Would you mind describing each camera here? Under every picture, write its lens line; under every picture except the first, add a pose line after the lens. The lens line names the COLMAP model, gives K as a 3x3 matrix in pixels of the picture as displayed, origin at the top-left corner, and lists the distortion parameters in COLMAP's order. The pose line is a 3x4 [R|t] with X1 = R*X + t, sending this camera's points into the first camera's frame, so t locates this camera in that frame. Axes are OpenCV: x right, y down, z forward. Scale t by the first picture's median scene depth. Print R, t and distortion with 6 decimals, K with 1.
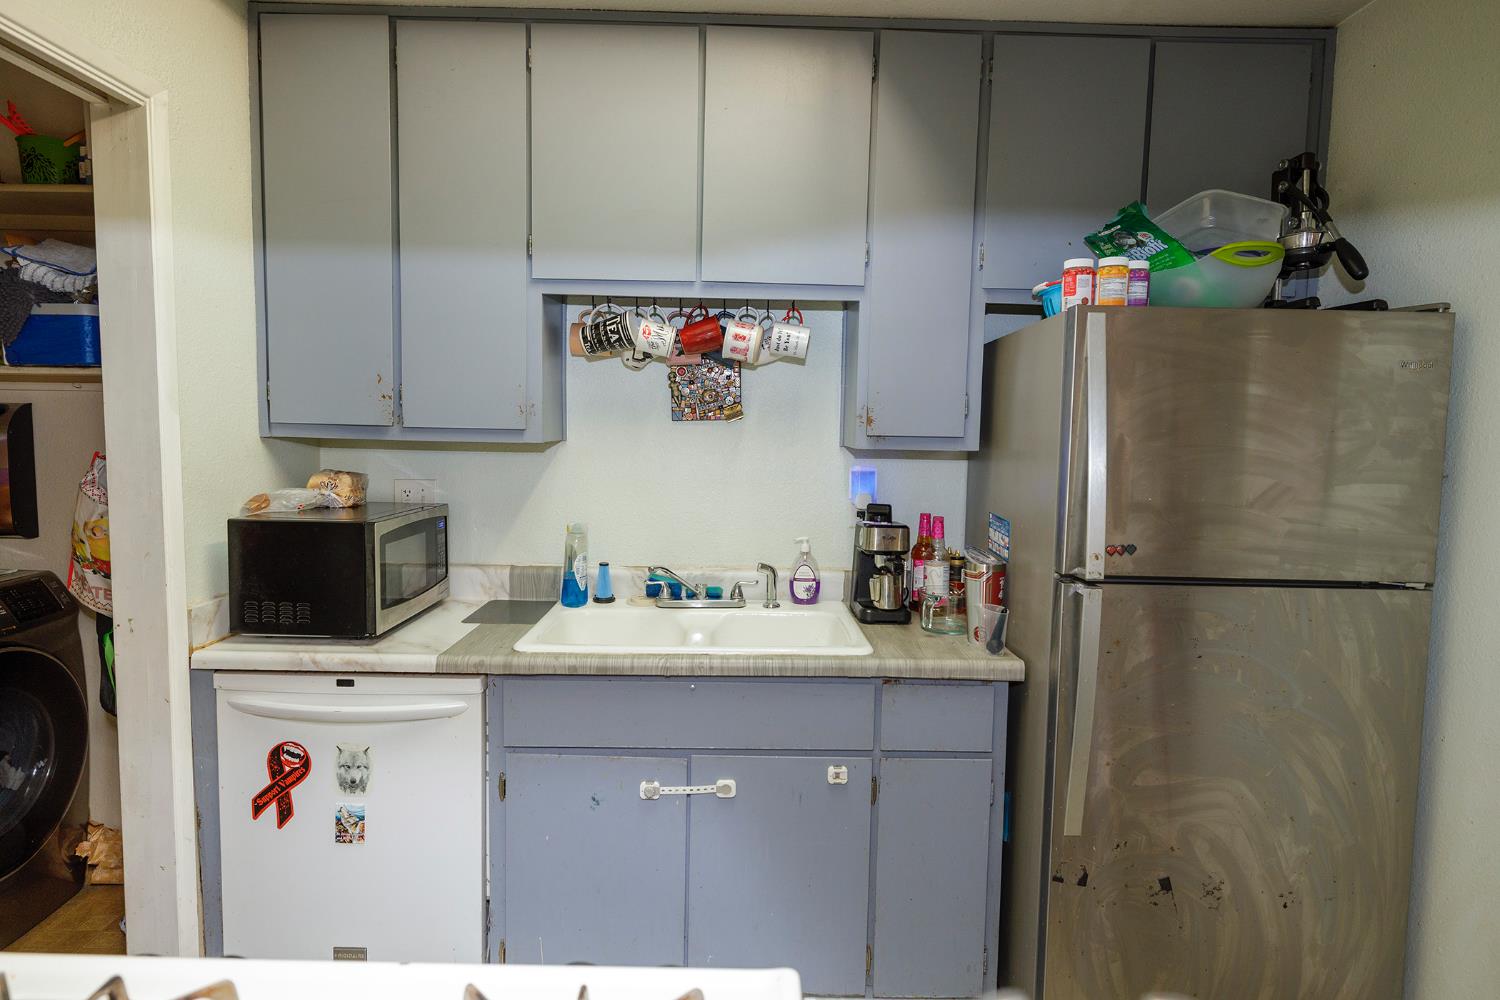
lens RADIAL K [[827.7, 0, 741.2], [0, 827.7, 495.9], [0, 0, 1]] dist [-0.004501, -0.000122]
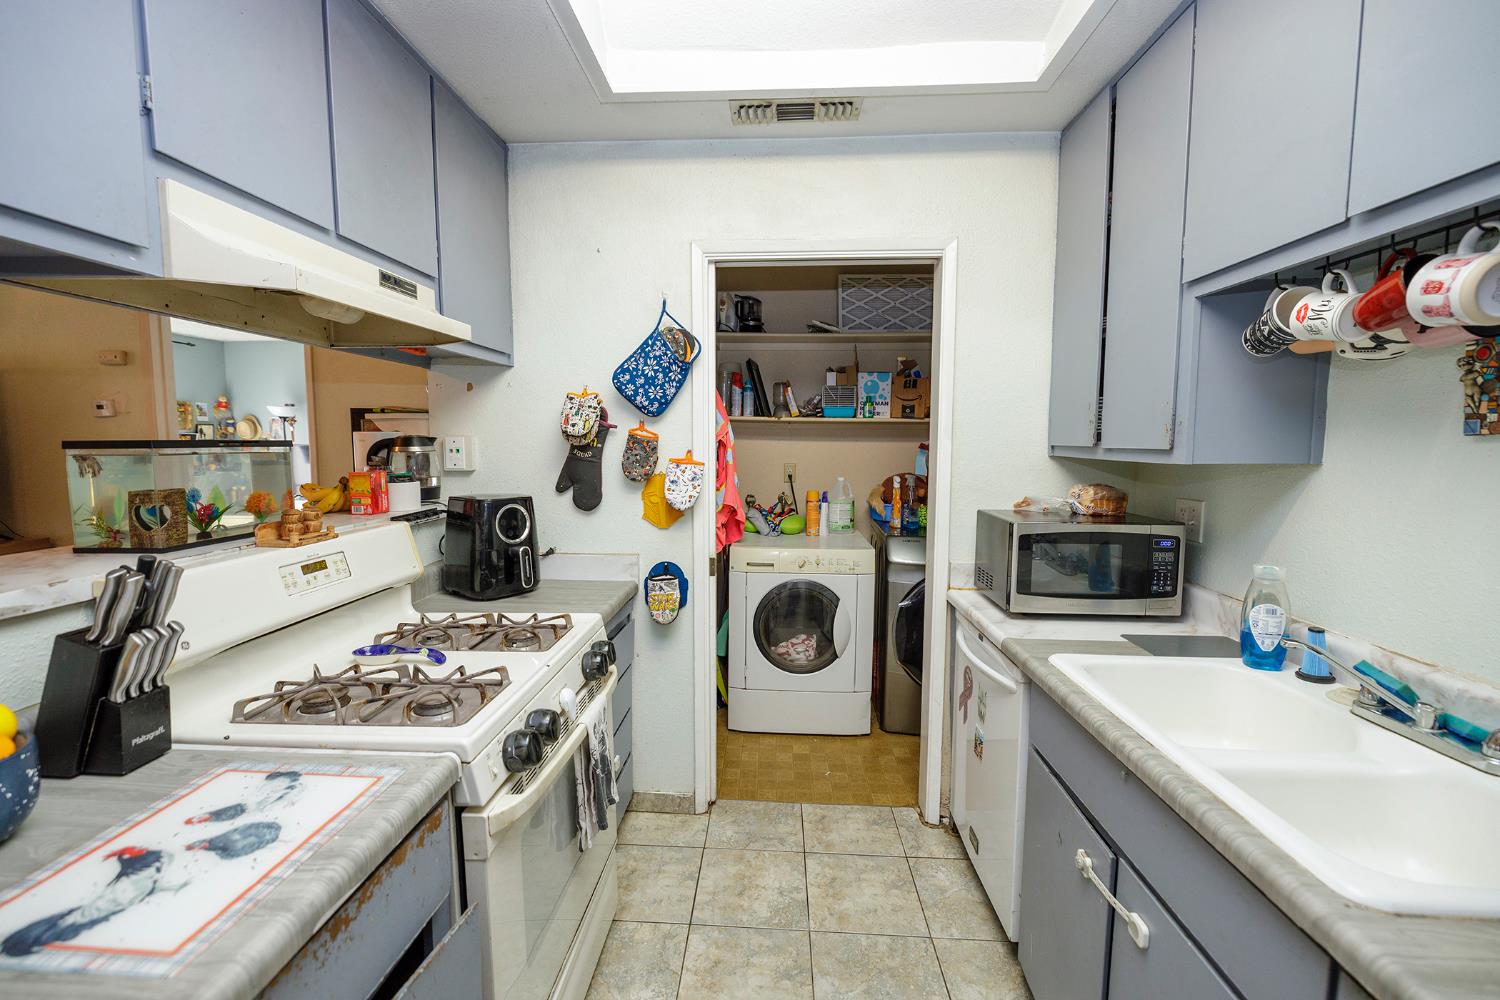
lens RADIAL K [[627.3, 0, 741.8], [0, 627.3, 497.9], [0, 0, 1]] dist [0.000839, -0.000141]
pose [[-0.069062, 0.072255, -0.994992, 0.491900], [-0.084057, 0.993405, 0.077975, -0.042403], [0.994065, 0.089022, -0.062533, 0.588794]]
